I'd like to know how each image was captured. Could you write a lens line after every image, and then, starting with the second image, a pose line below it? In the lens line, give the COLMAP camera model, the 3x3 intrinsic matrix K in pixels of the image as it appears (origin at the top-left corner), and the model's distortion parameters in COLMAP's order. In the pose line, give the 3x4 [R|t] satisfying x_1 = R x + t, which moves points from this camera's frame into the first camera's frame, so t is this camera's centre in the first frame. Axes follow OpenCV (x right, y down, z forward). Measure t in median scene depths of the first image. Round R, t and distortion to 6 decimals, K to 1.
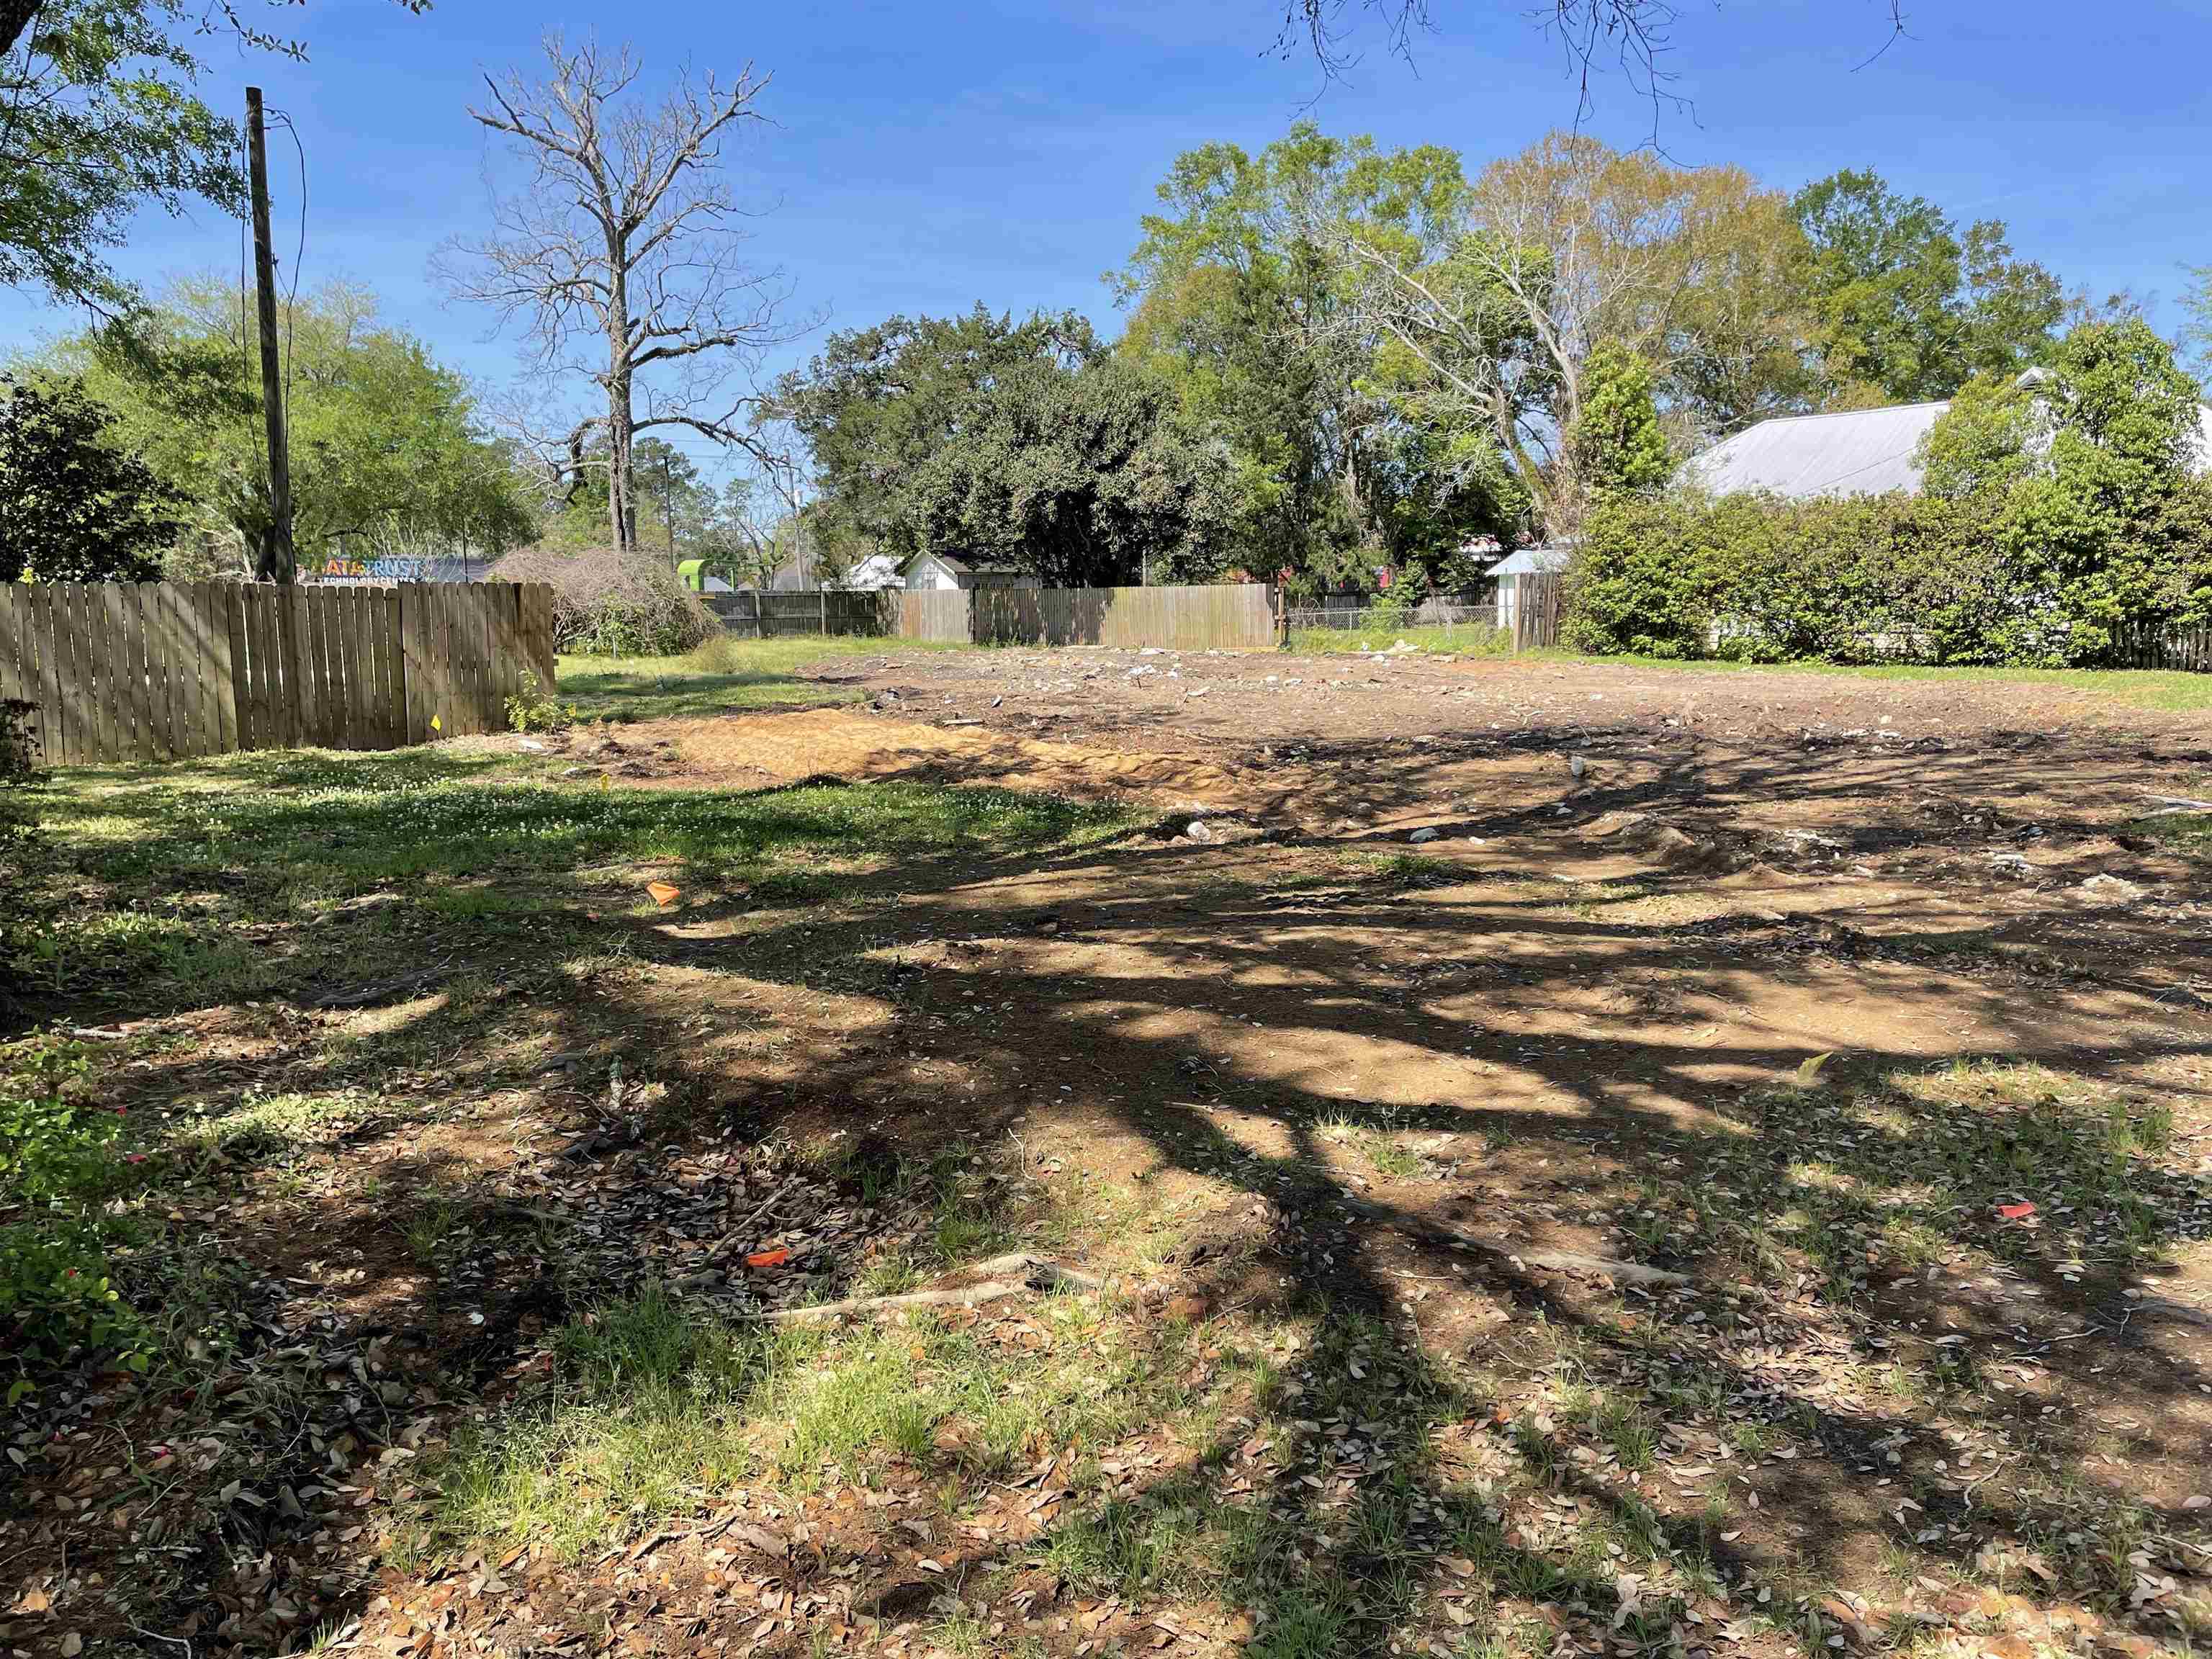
lens RADIAL K [[1676.5, 0, 1117.6], [0, 1676.5, 838.3], [0, 0, 1]] dist [0.118642, -0.130288]
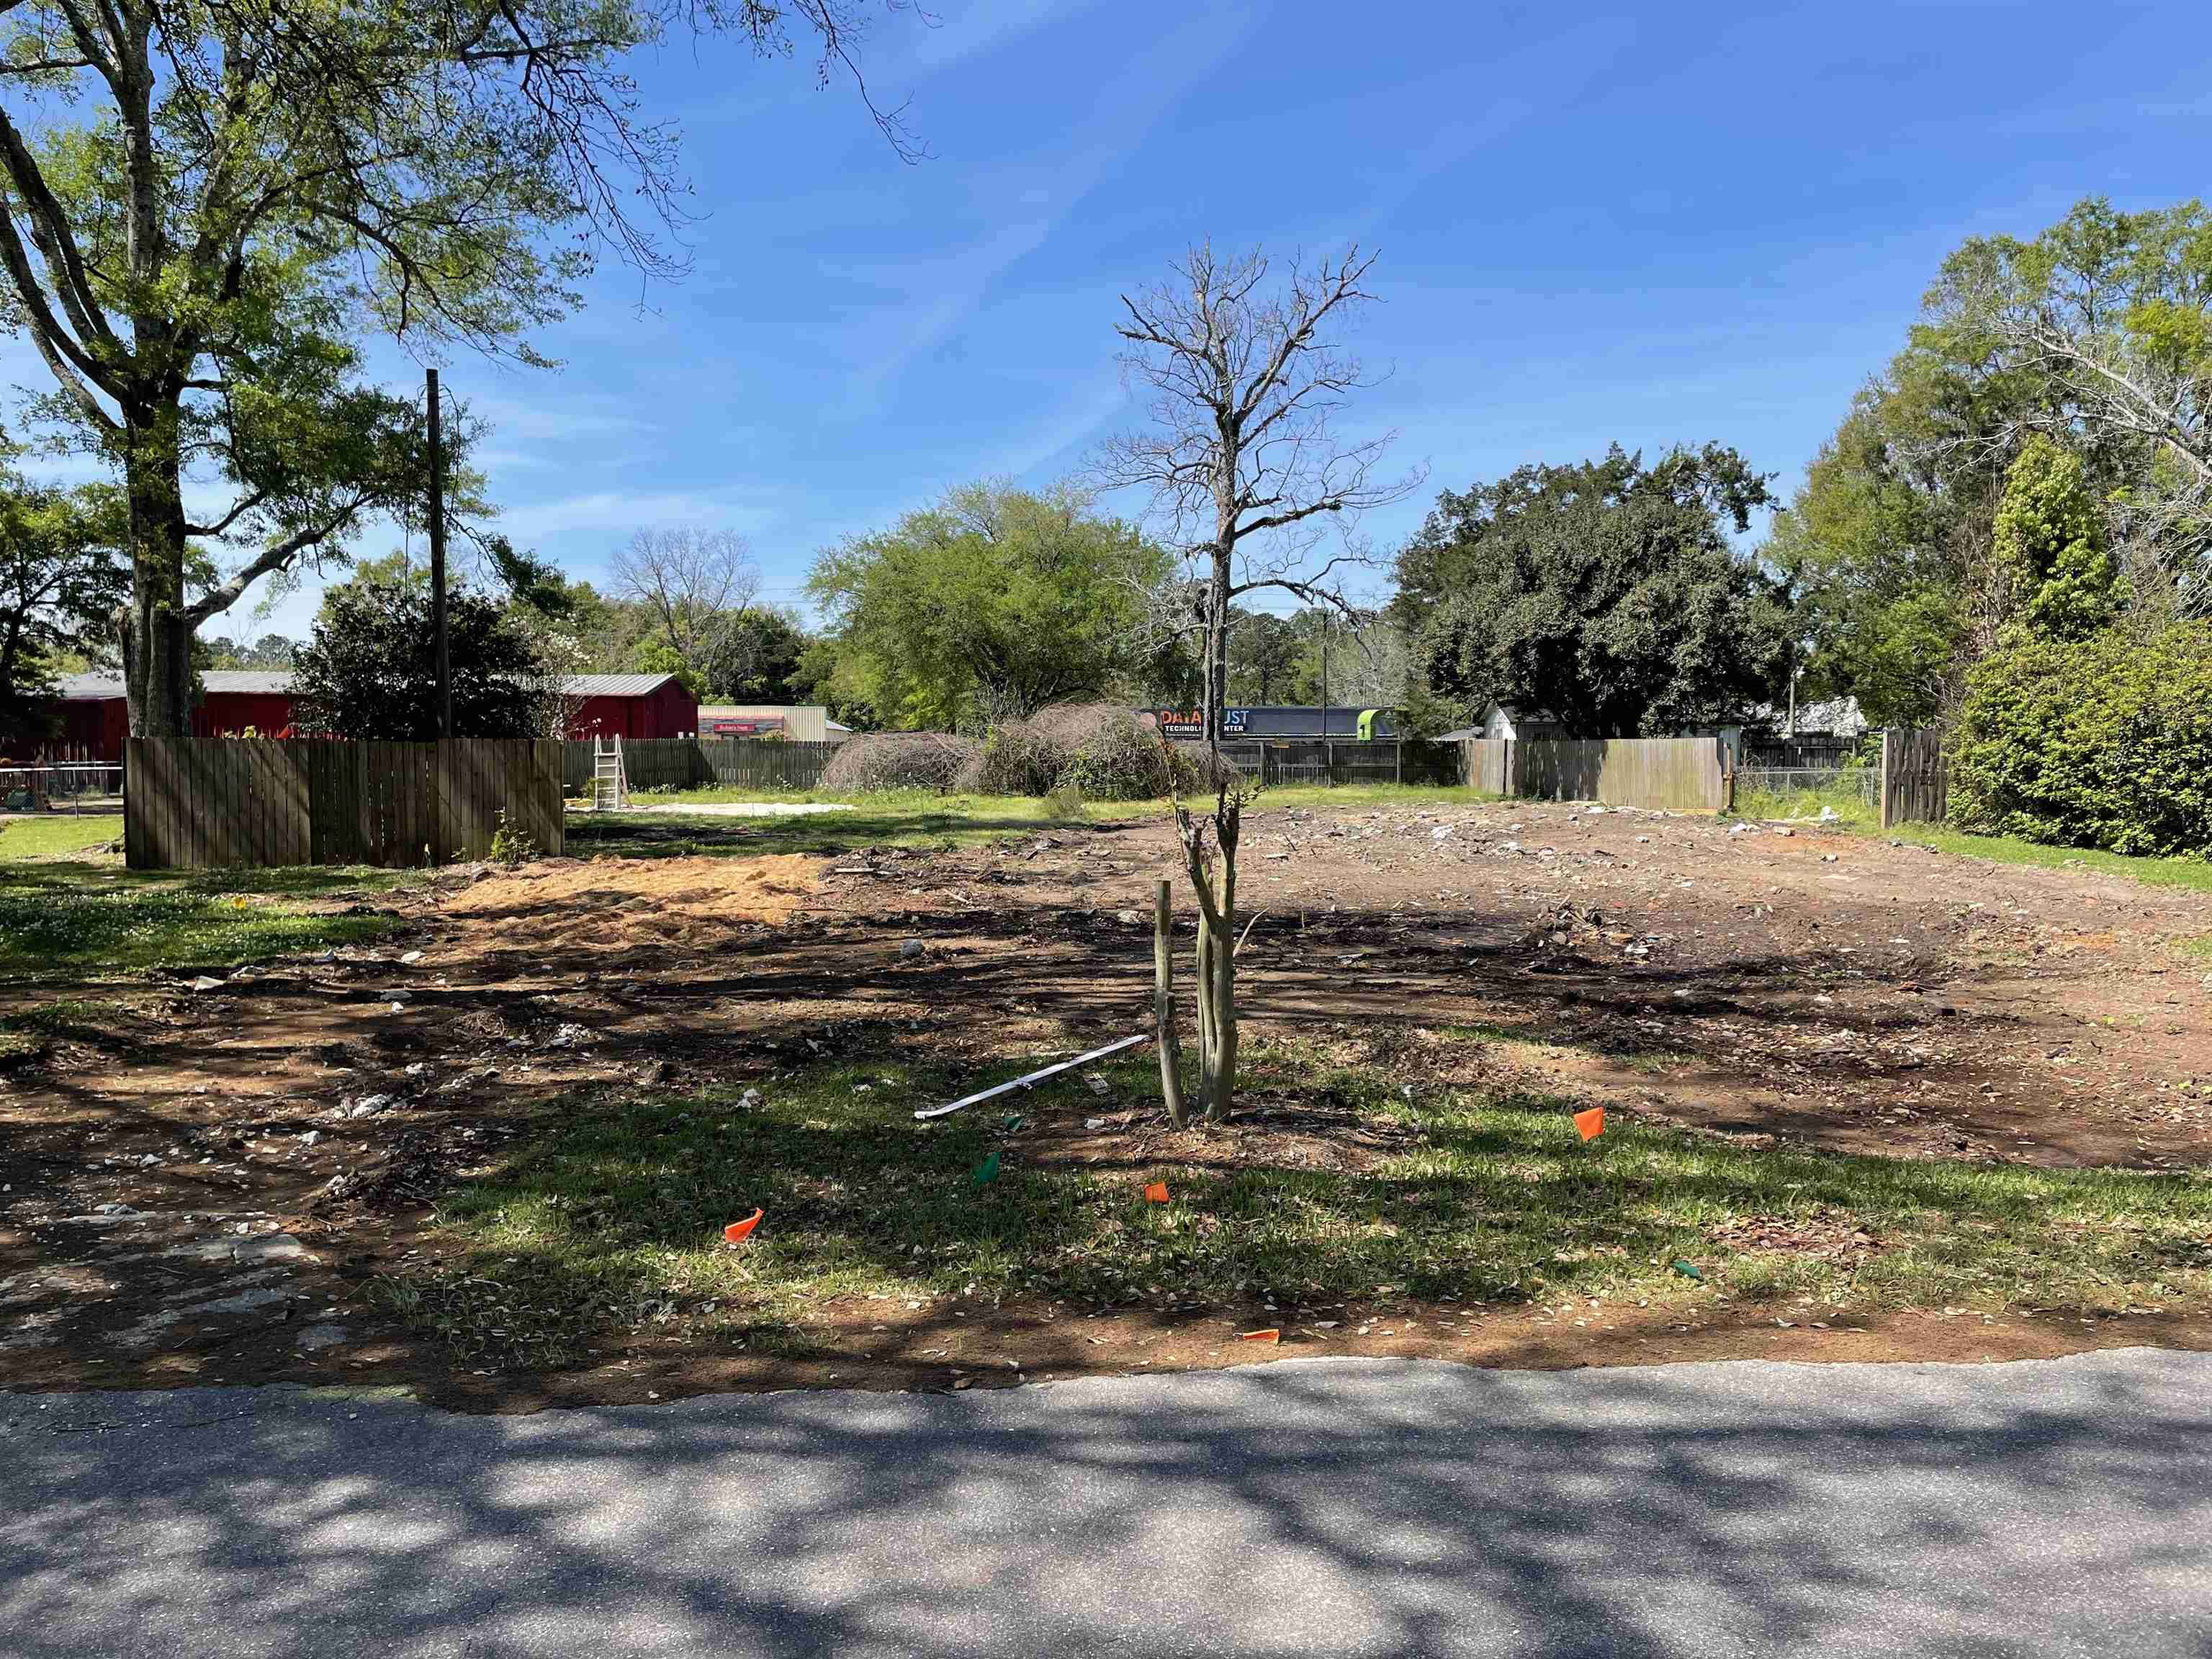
lens RADIAL K [[1676.5, 0, 1117.6], [0, 1676.5, 838.3], [0, 0, 1]] dist [0.118642, -0.130288]
pose [[0.841923, 0.041515, -0.537999, 0.276817], [-0.086095, 0.994598, -0.057982, -0.018993], [0.532685, 0.095135, 0.840949, 0.084851]]
